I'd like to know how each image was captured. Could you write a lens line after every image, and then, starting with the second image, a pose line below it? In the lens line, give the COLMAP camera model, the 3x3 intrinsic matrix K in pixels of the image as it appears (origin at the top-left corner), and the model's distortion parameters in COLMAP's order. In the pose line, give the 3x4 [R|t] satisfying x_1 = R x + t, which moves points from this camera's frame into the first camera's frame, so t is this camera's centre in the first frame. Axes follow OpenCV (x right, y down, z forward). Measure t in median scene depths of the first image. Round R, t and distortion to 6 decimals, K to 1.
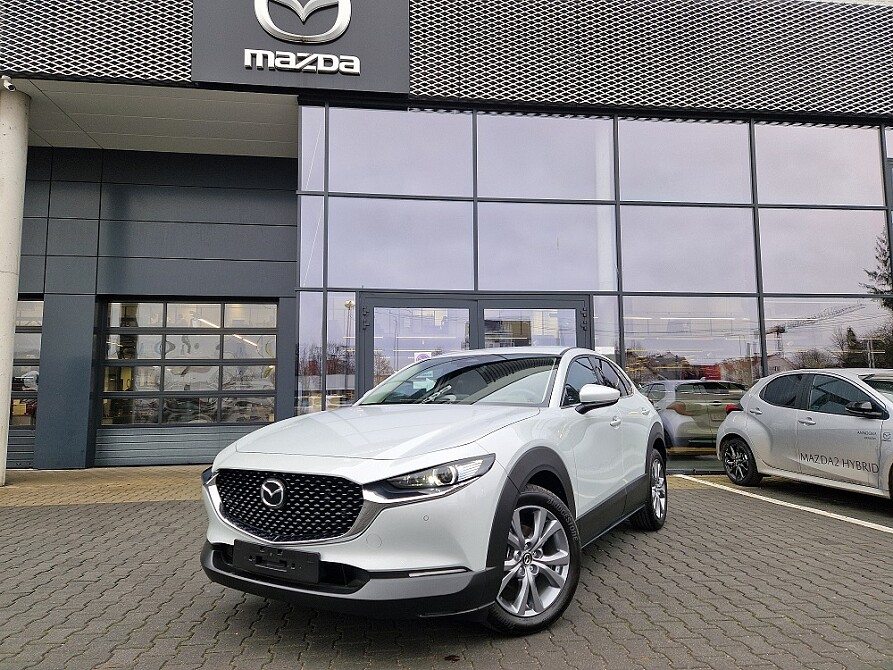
lens RADIAL K [[595.9, 0, 444.3], [0, 595.9, 339.9], [0, 0, 1]] dist [0.086358, -0.067533]
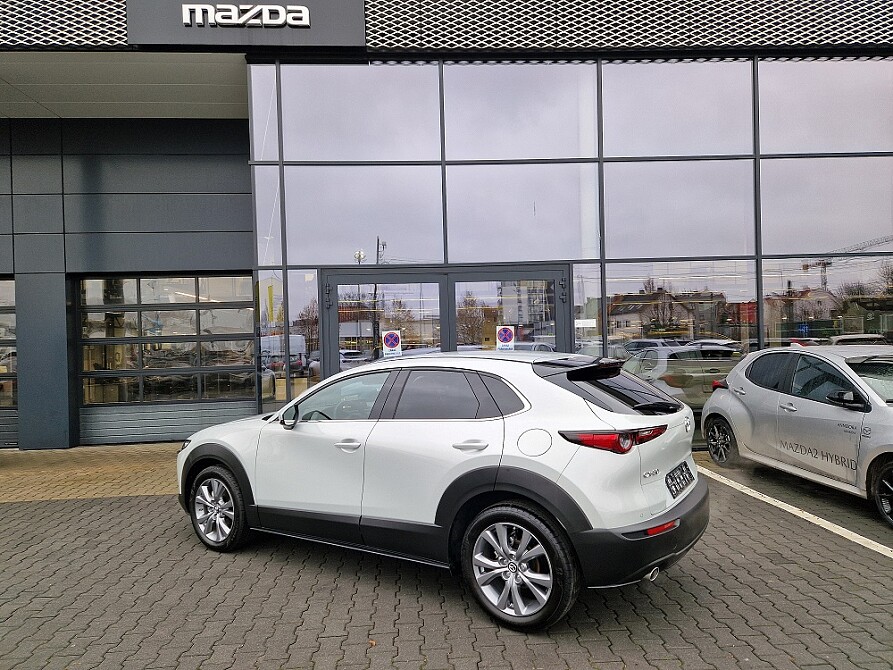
lens RADIAL K [[595.9, 0, 448.1], [0, 595.9, 340.7], [0, 0, 1]] dist [0.086358, -0.067533]
pose [[0.998417, -0.021909, -0.051805, 0.101127], [0.026969, 0.994714, 0.099083, -0.053759], [0.049360, -0.100324, 0.993730, 0.055832]]
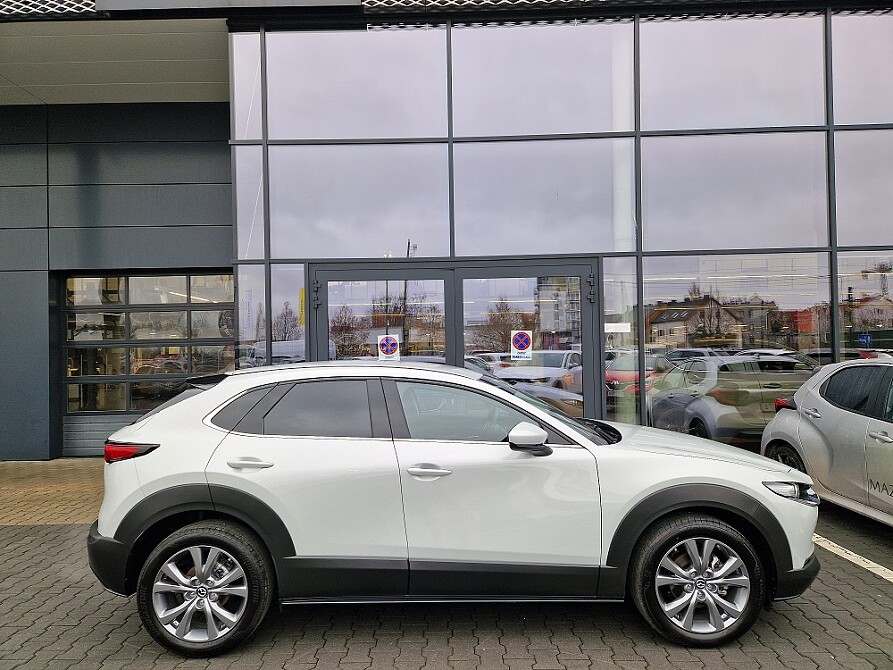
lens RADIAL K [[595.9, 0, 445.5], [0, 595.9, 340.7], [0, 0, 1]] dist [0.086358, -0.067533]
pose [[0.992664, -0.014054, -0.120084, 0.137286], [0.024427, 0.996052, 0.085349, -0.038374], [0.118410, -0.087656, 0.989088, 0.189468]]
